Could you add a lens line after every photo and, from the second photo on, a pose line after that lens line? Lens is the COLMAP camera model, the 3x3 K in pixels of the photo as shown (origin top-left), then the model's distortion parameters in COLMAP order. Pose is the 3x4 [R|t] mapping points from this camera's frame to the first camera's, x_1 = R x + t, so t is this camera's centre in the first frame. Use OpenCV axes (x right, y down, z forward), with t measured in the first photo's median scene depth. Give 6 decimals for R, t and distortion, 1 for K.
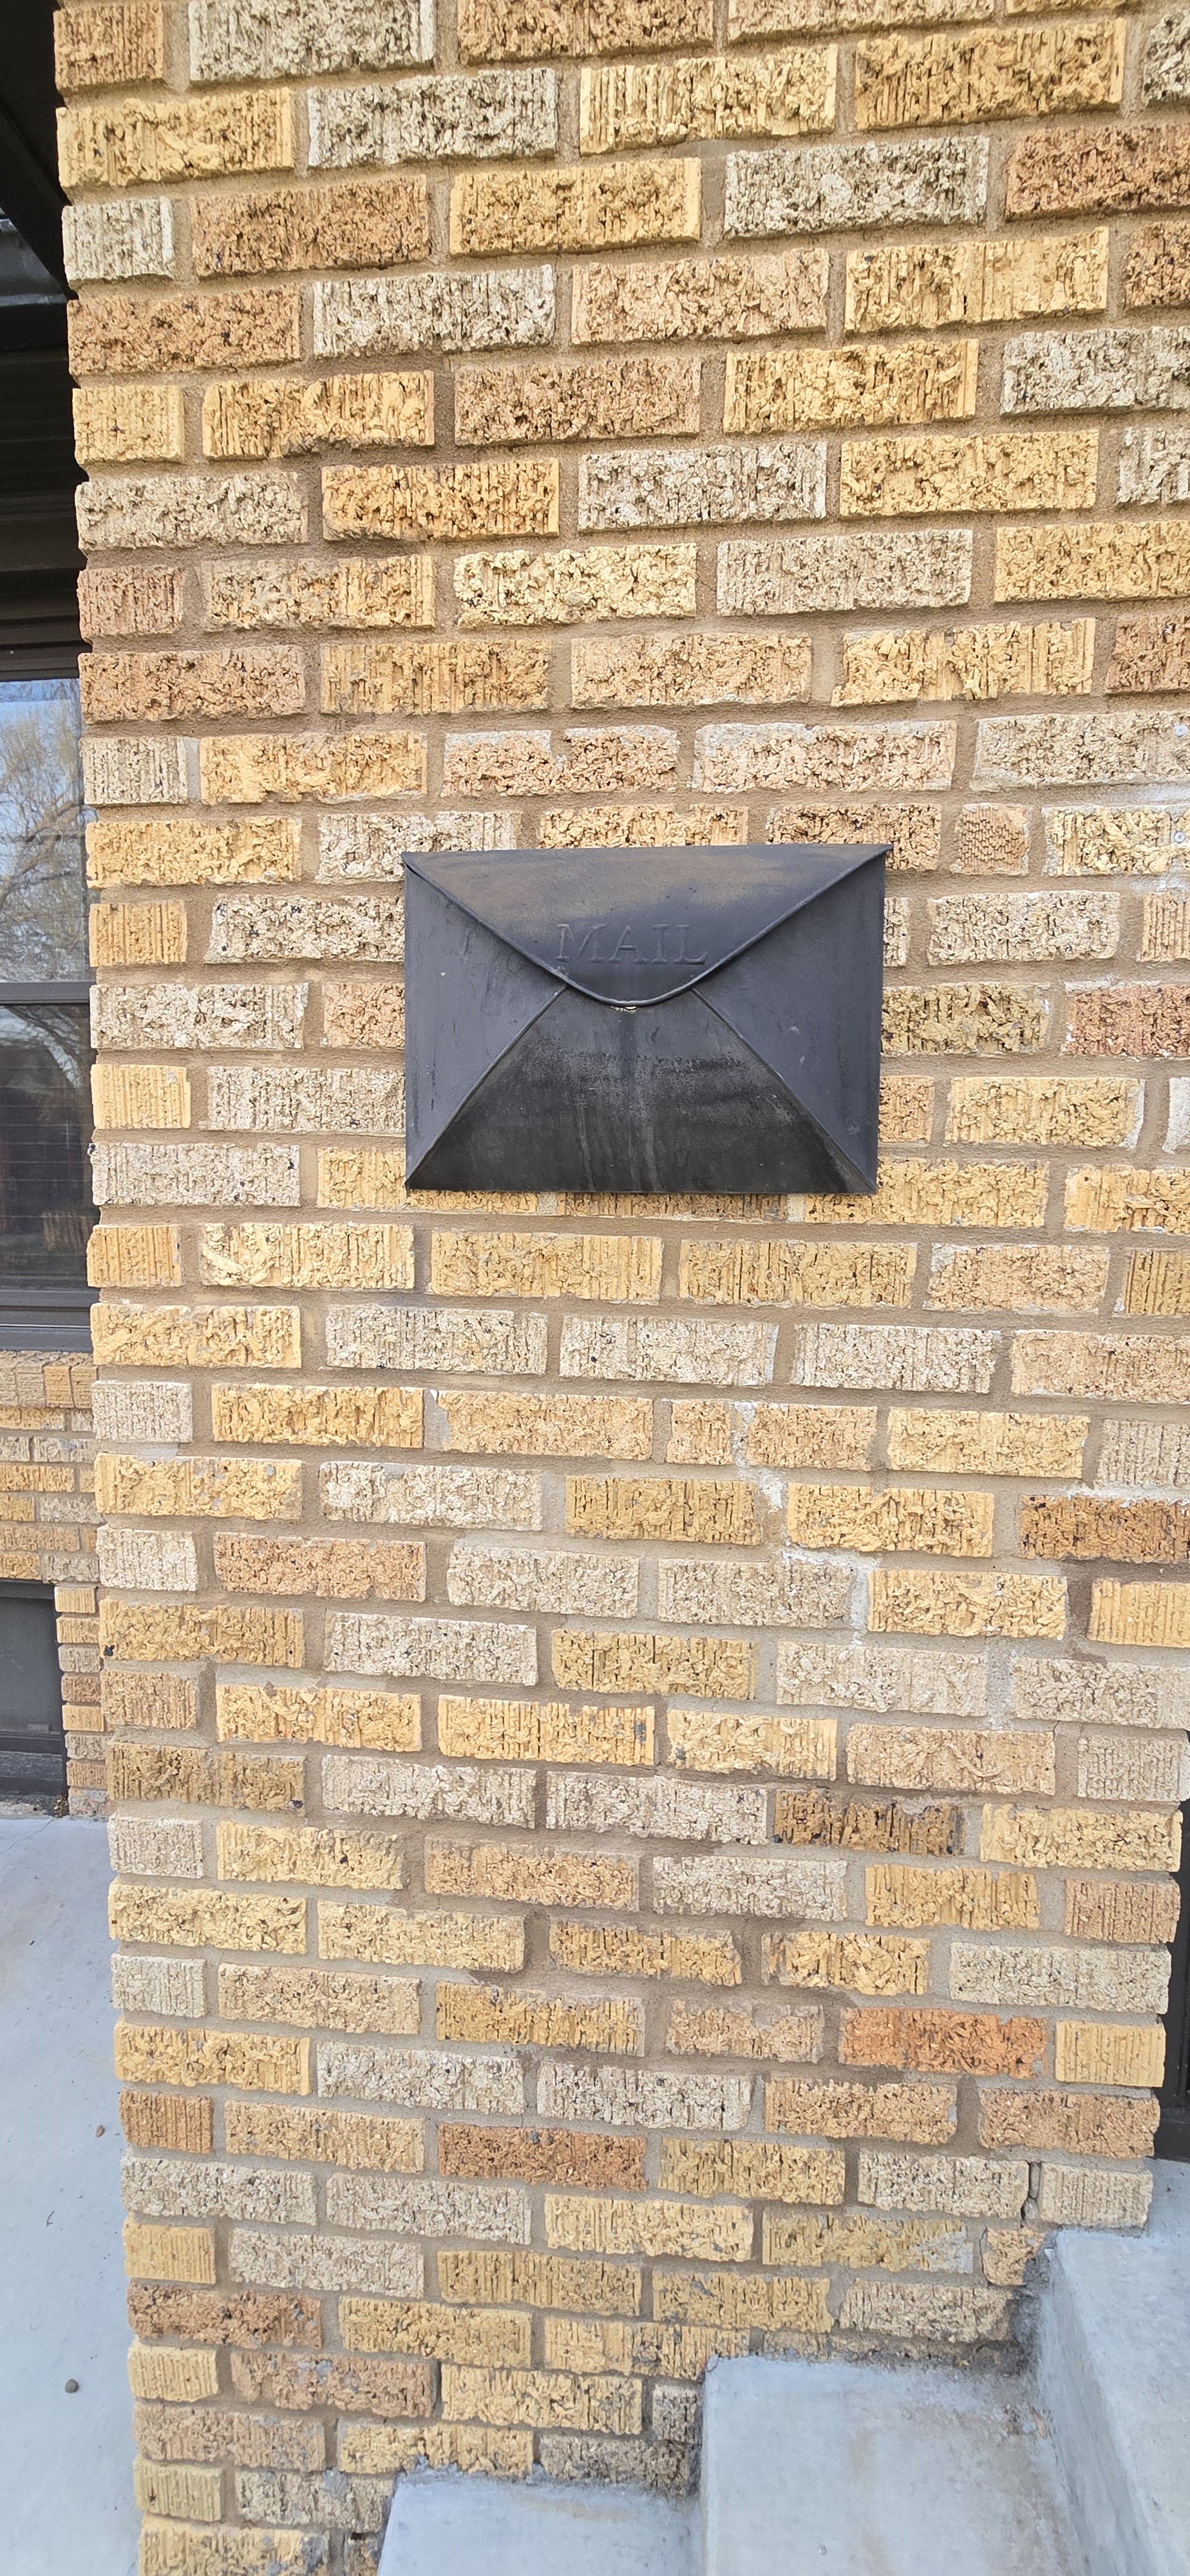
lens RADIAL K [[1055.5, 0, 595.1], [0, 1055.5, 1282.9], [0, 0, 1]] dist [-0.003854, 0.001308]
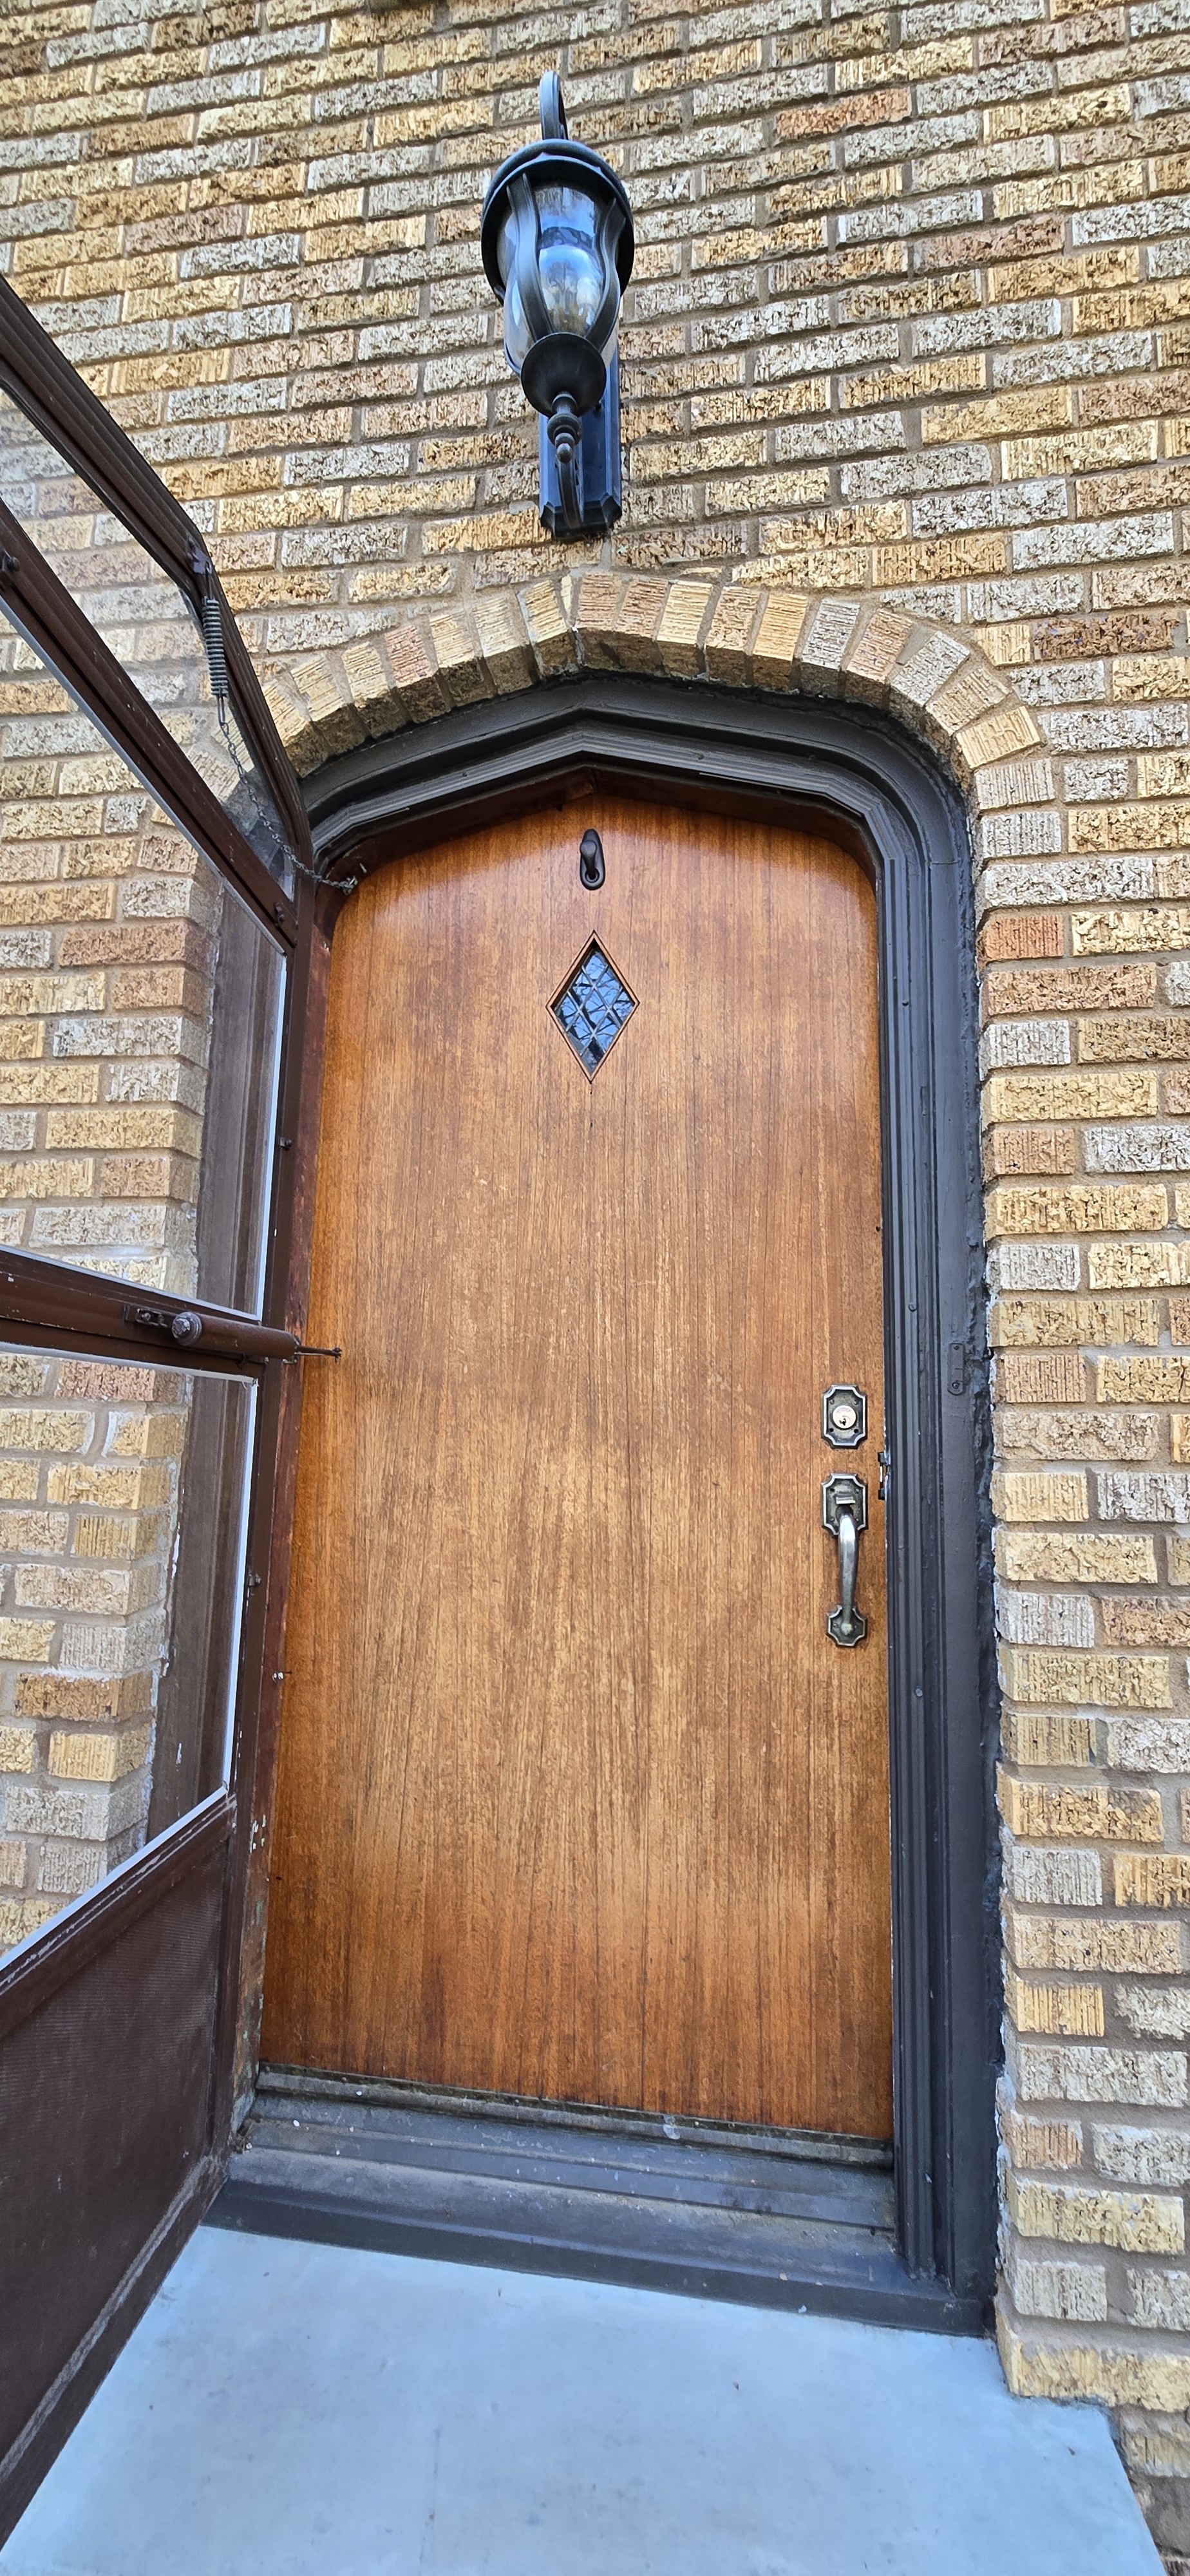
lens RADIAL K [[1055.5, 0, 594.5], [0, 1055.5, 1292.9], [0, 0, 1]] dist [-0.003854, 0.001308]
pose [[0.998251, 0.012752, -0.057721, 1.423892], [-0.025974, 0.971766, -0.234511, -0.003420], [0.053101, 0.235600, 0.970398, -0.650791]]
